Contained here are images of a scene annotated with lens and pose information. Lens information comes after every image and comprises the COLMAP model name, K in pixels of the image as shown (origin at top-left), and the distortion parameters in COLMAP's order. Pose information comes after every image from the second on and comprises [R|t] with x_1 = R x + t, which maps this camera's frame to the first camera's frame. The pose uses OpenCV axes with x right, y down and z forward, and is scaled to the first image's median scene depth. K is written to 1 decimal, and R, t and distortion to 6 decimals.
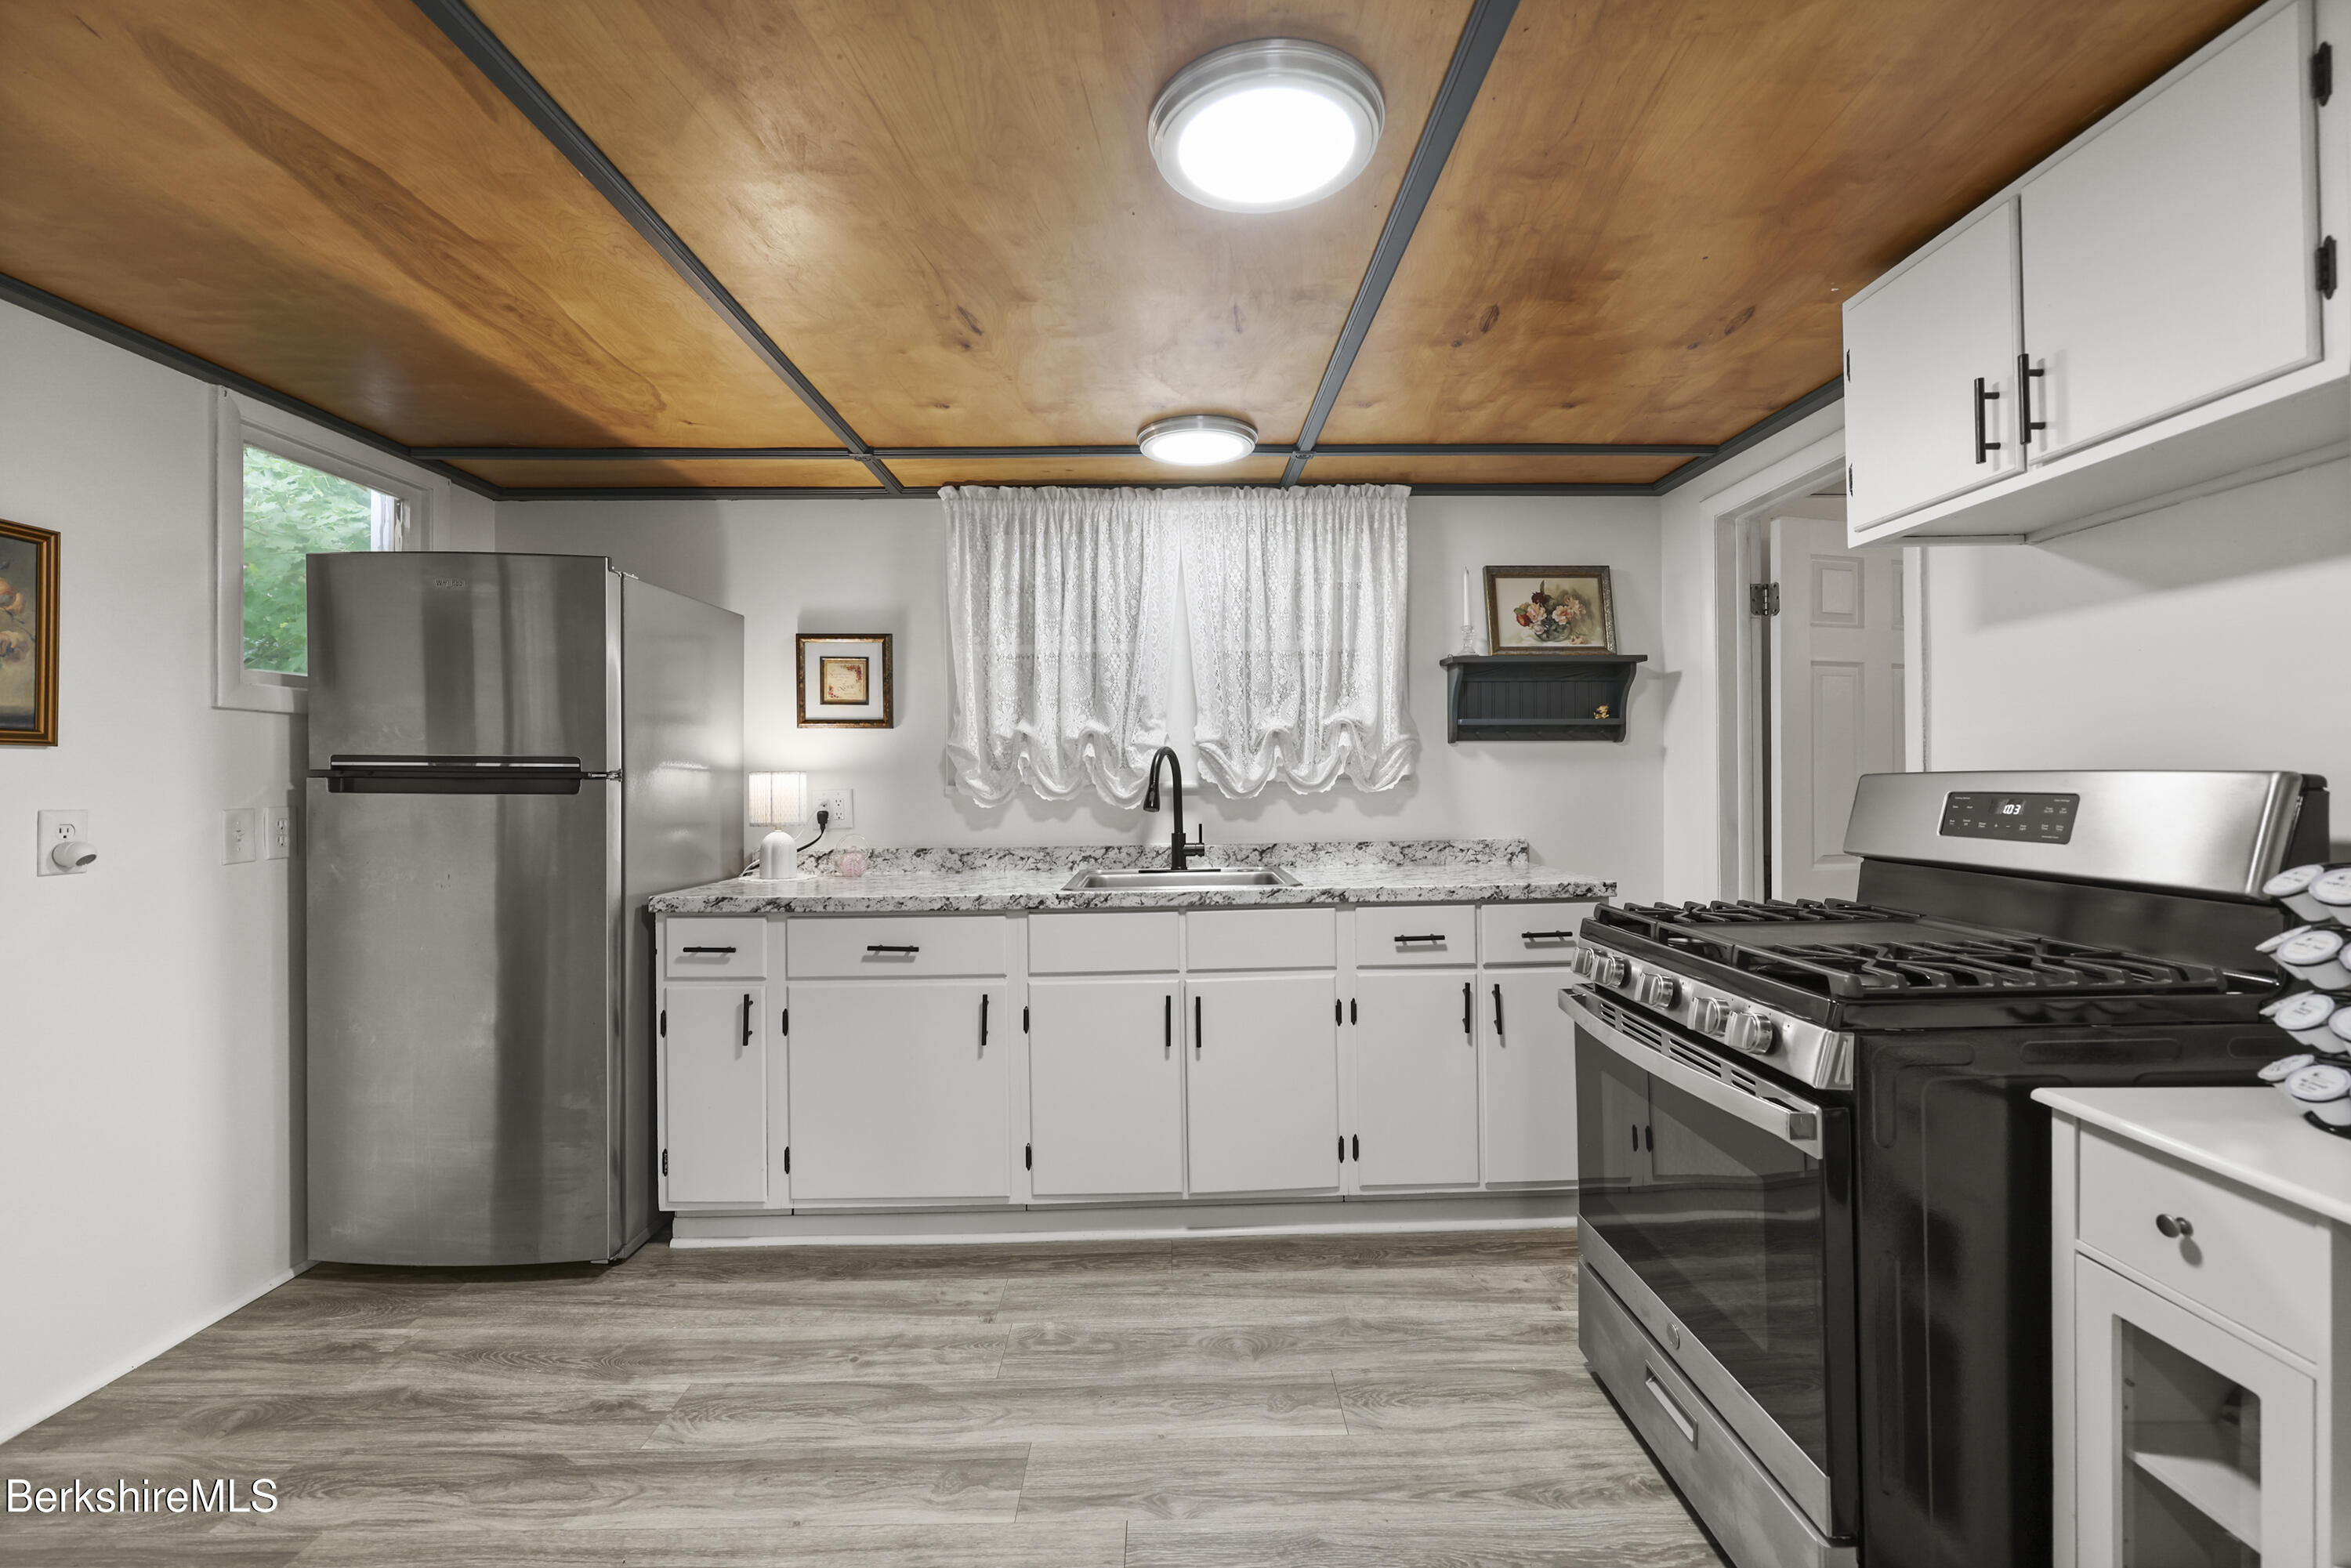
lens RADIAL K [[961.2, 0, 1188.3], [0, 961.2, 780.5], [0, 0, 1]] dist [0.000918, 0.000168]
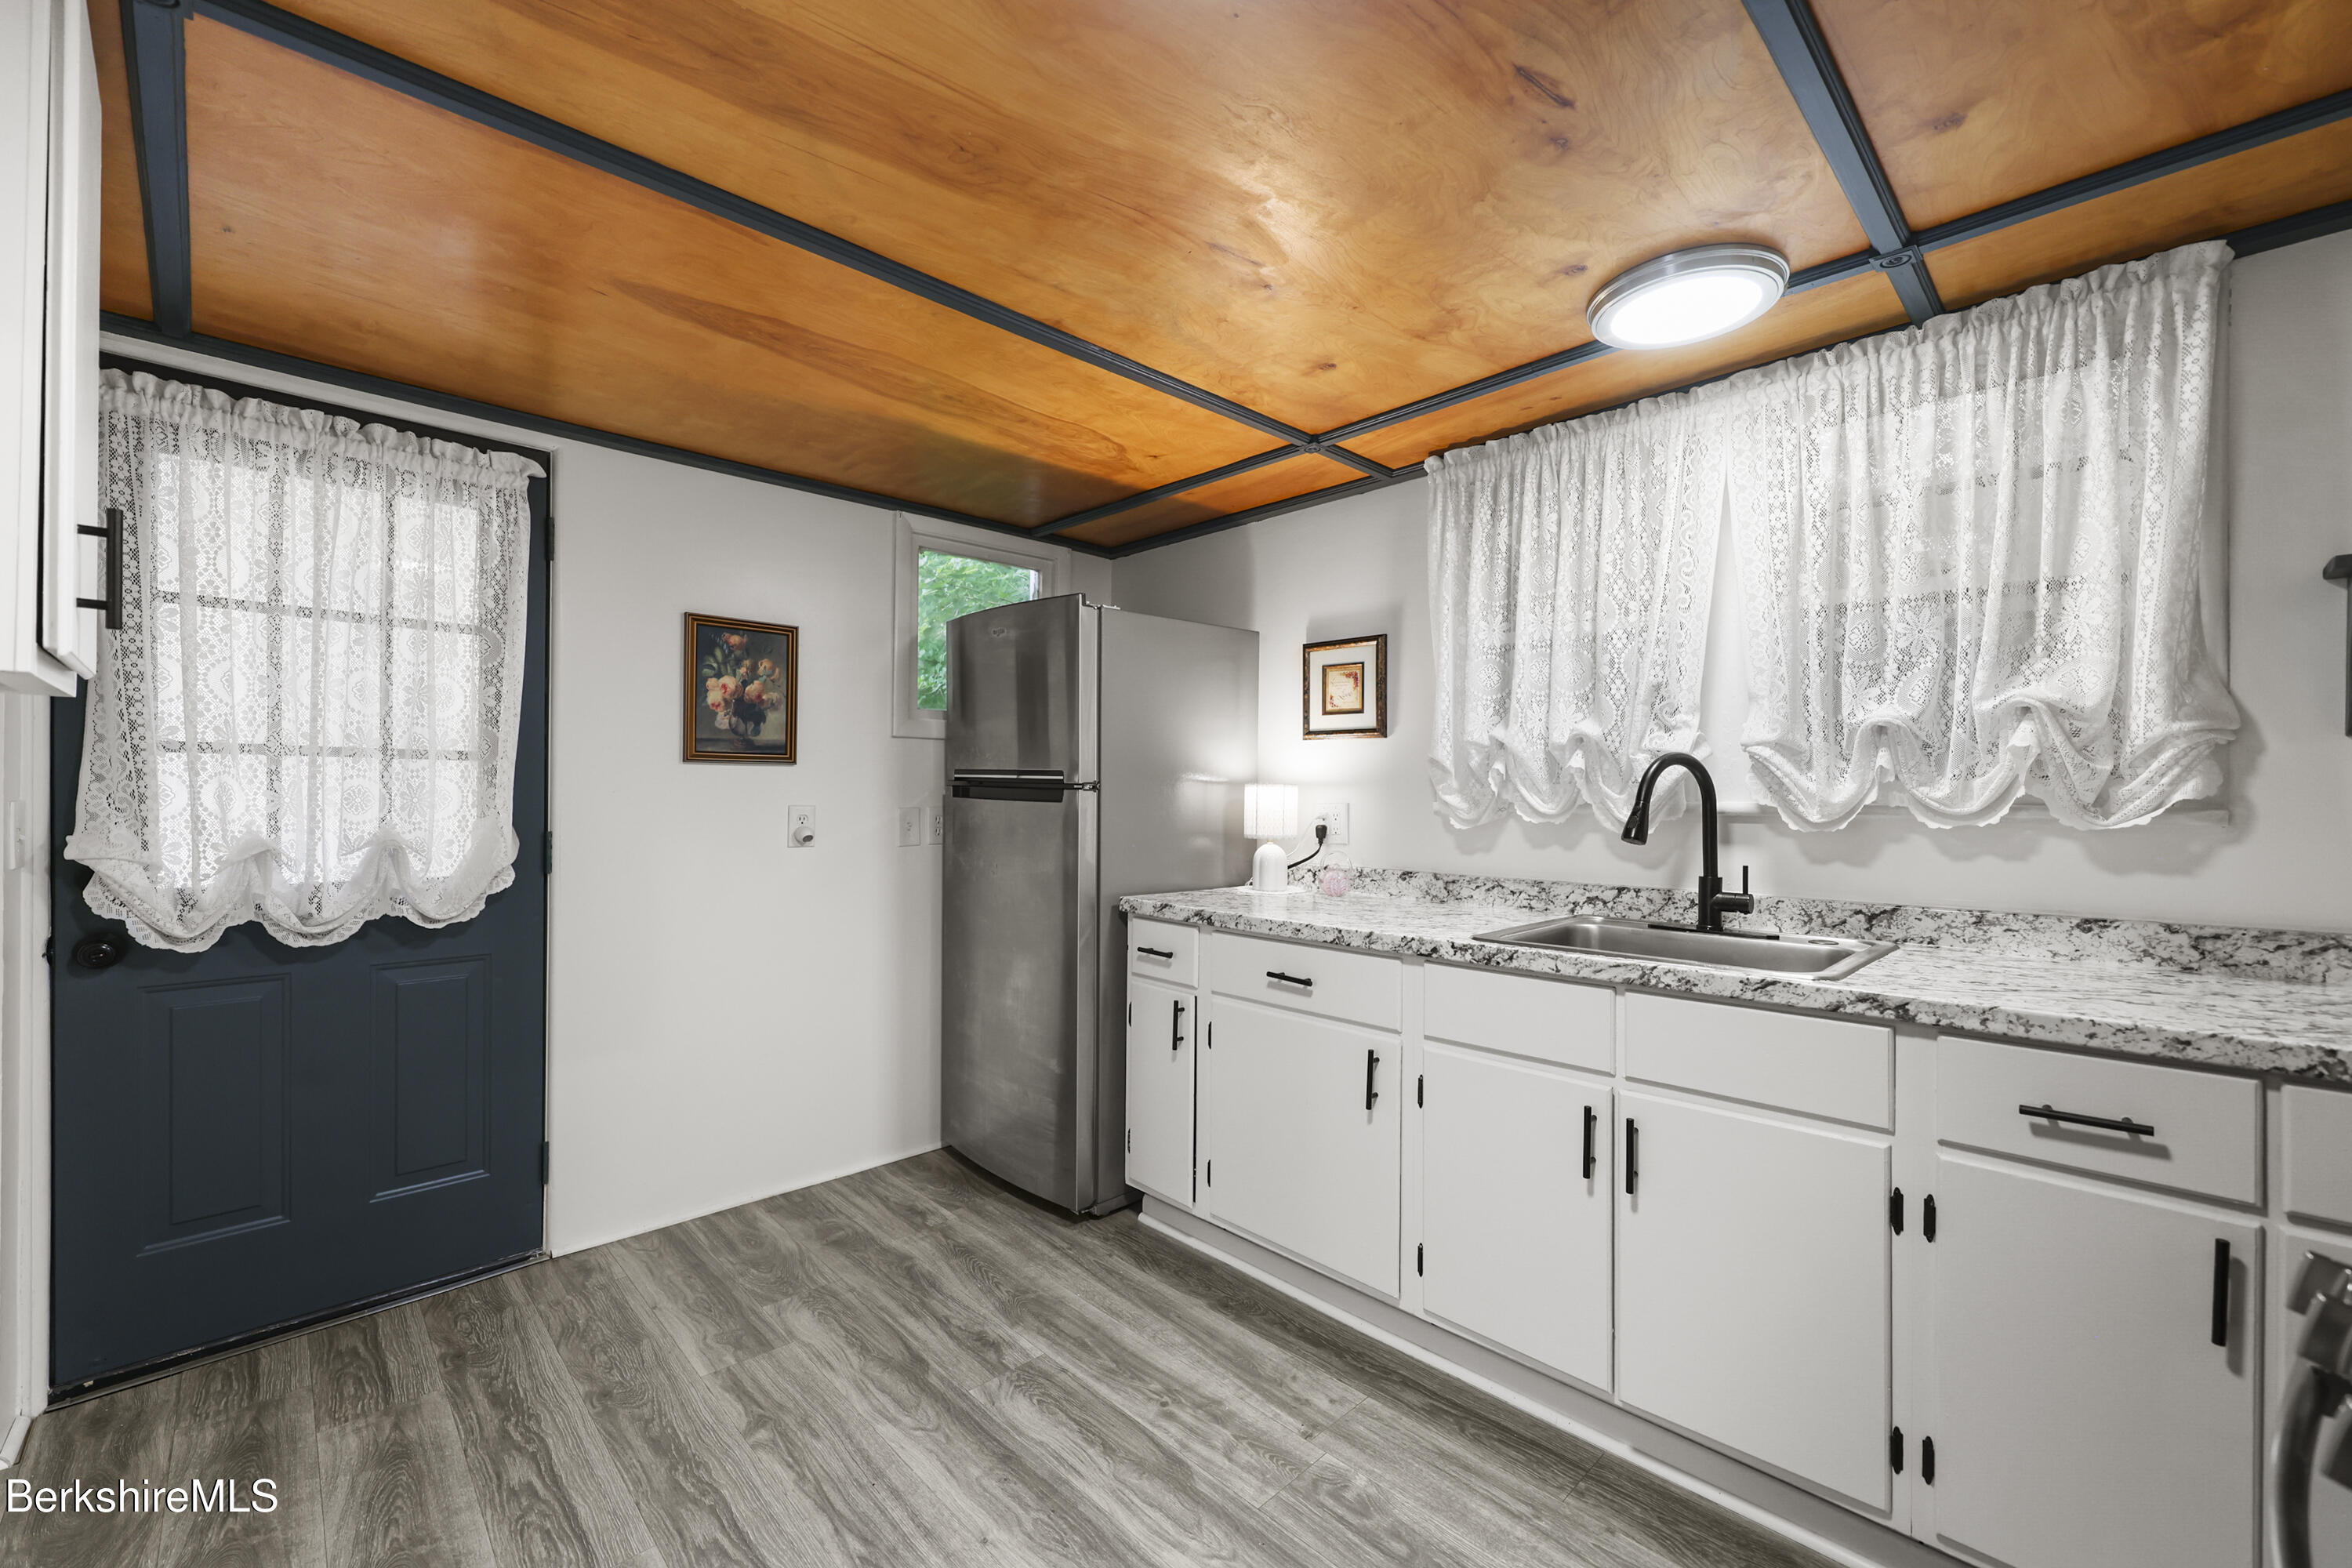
lens RADIAL K [[951.9, 0, 1185.5], [0, 951.9, 795.4], [0, 0, 1]] dist [0.000420, -0.000276]
pose [[0.682659, 0.016469, -0.730551, 0.279139], [-0.013814, 0.999858, 0.009632, -0.006622], [0.730606, 0.003517, 0.682790, 0.301761]]
